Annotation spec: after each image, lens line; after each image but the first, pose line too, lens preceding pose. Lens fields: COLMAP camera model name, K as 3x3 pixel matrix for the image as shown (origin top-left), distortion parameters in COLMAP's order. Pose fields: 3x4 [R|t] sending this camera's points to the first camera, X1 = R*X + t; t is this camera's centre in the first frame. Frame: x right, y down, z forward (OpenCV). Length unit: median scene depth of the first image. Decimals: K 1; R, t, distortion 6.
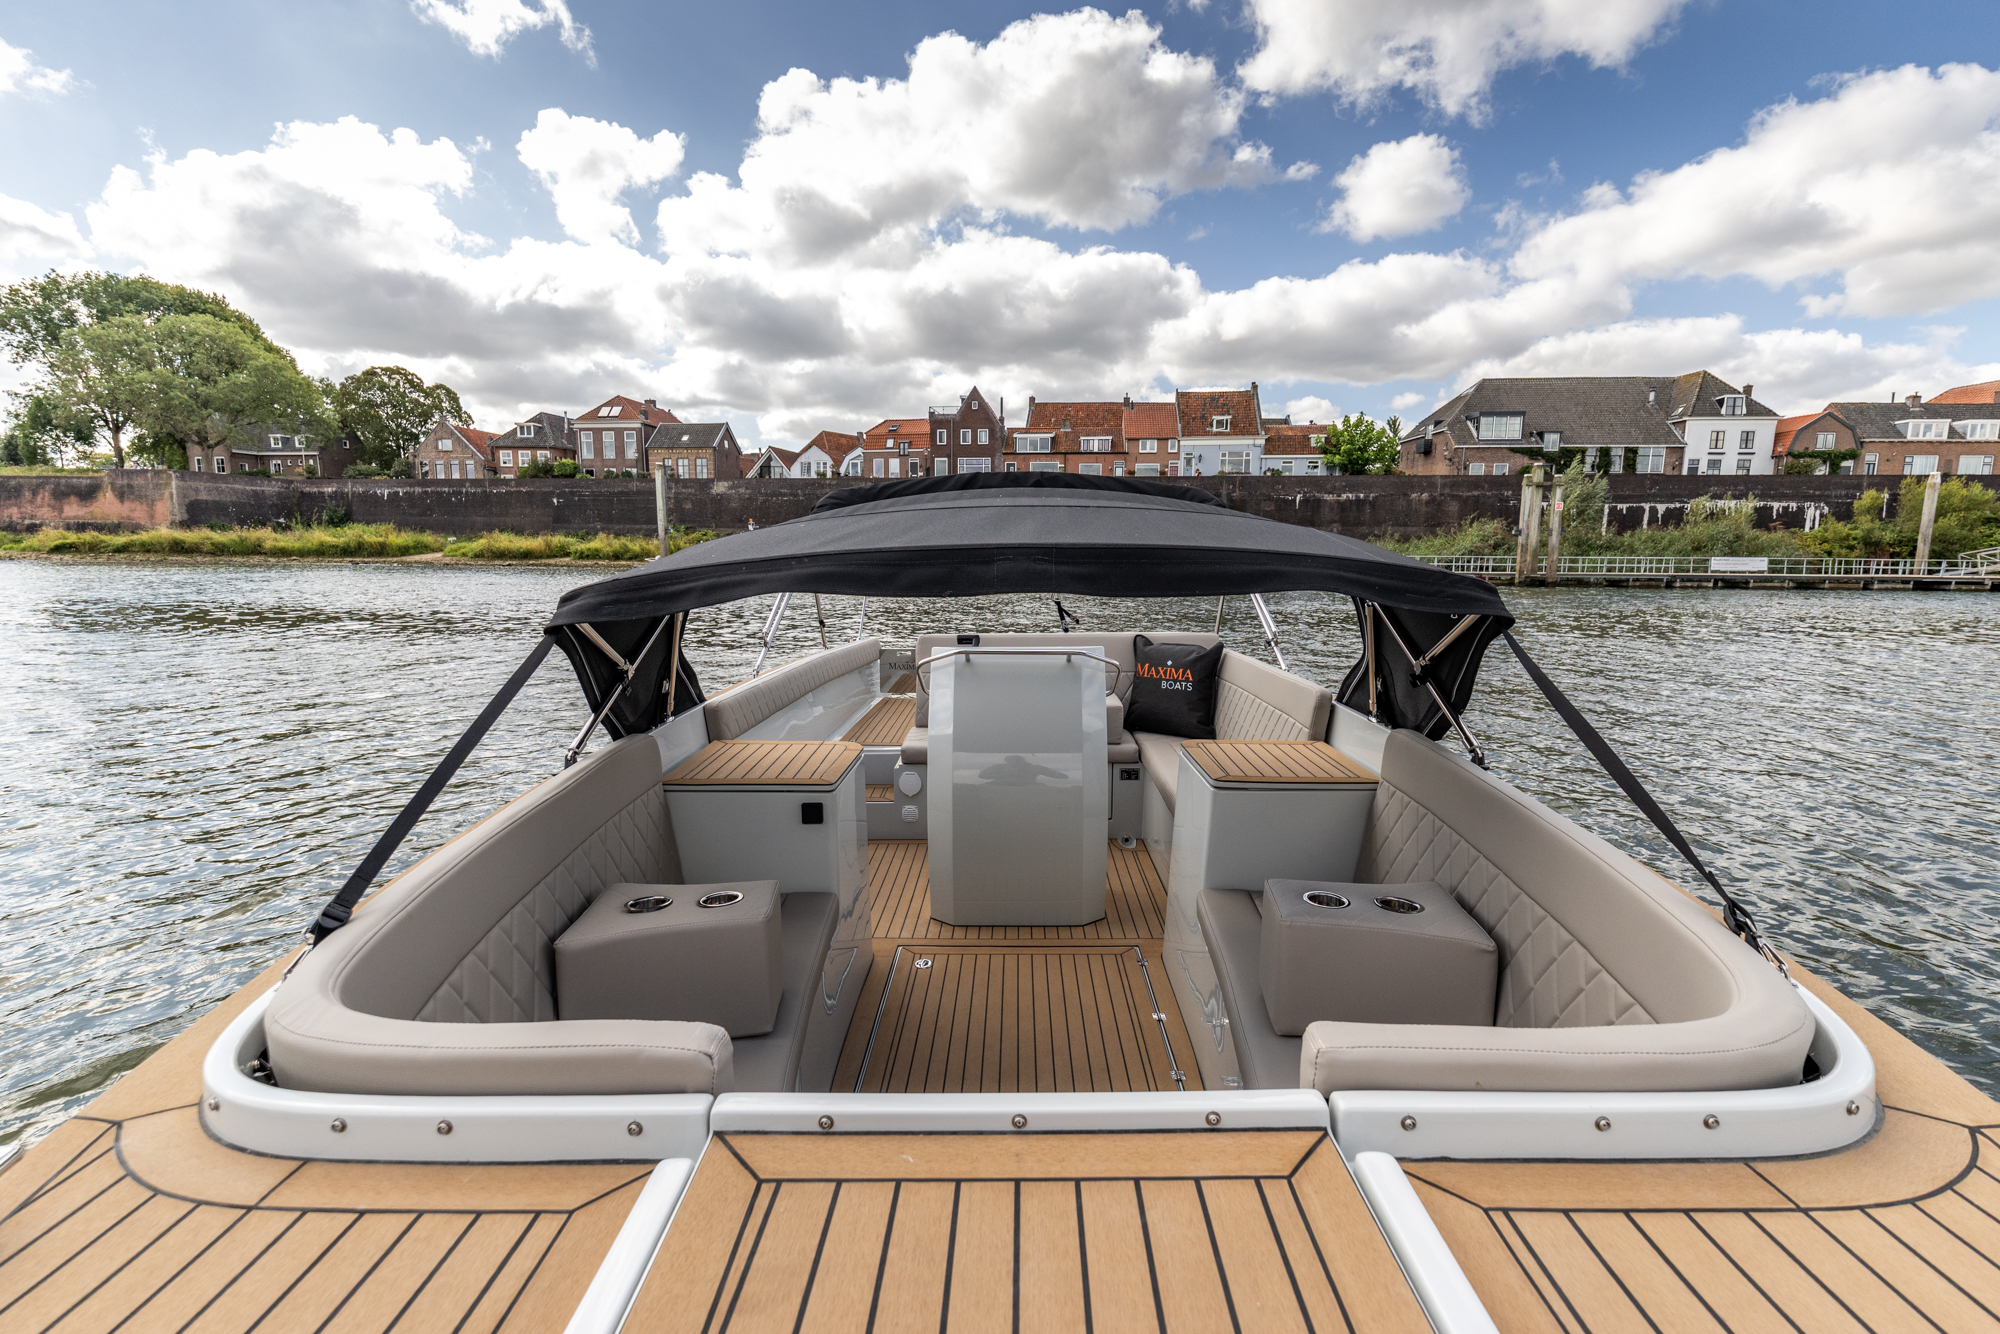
lens RADIAL K [[915.2, 0, 1000.0], [0, 915.2, 667.0], [0, 0, 1]] dist [0.080684, -0.000043]
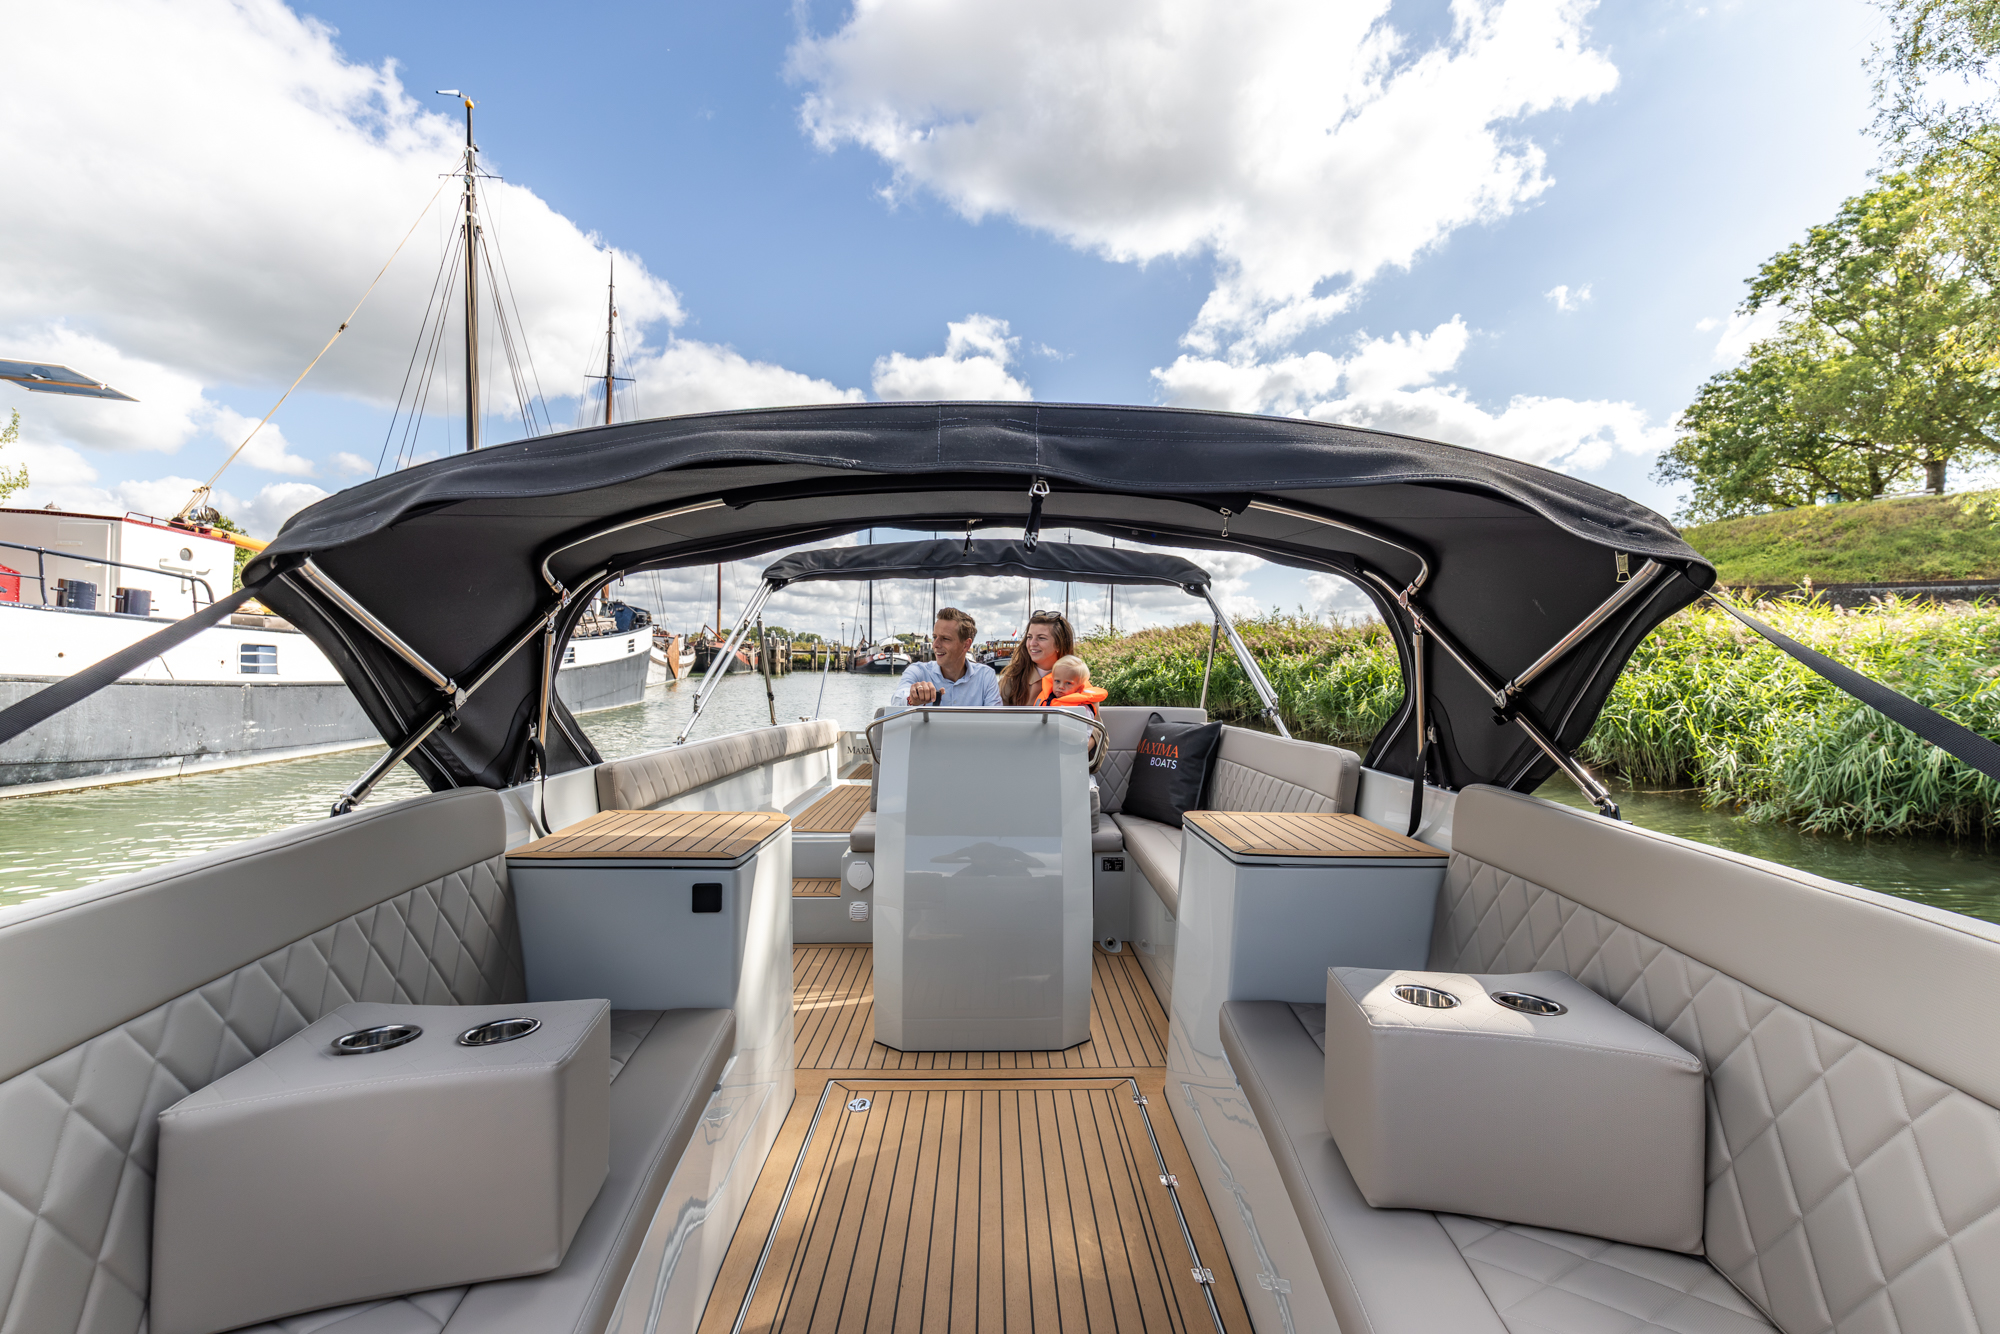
lens RADIAL K [[850.0, 0, 998.1], [0, 850.0, 662.5], [0, 0, 1]] dist [0.027487, -0.010925]
pose [[0.999495, 0.009673, 0.030264, 0.008022], [-0.005273, 0.989821, -0.142219, 0.055631], [-0.031332, 0.141987, 0.989372, 0.232153]]
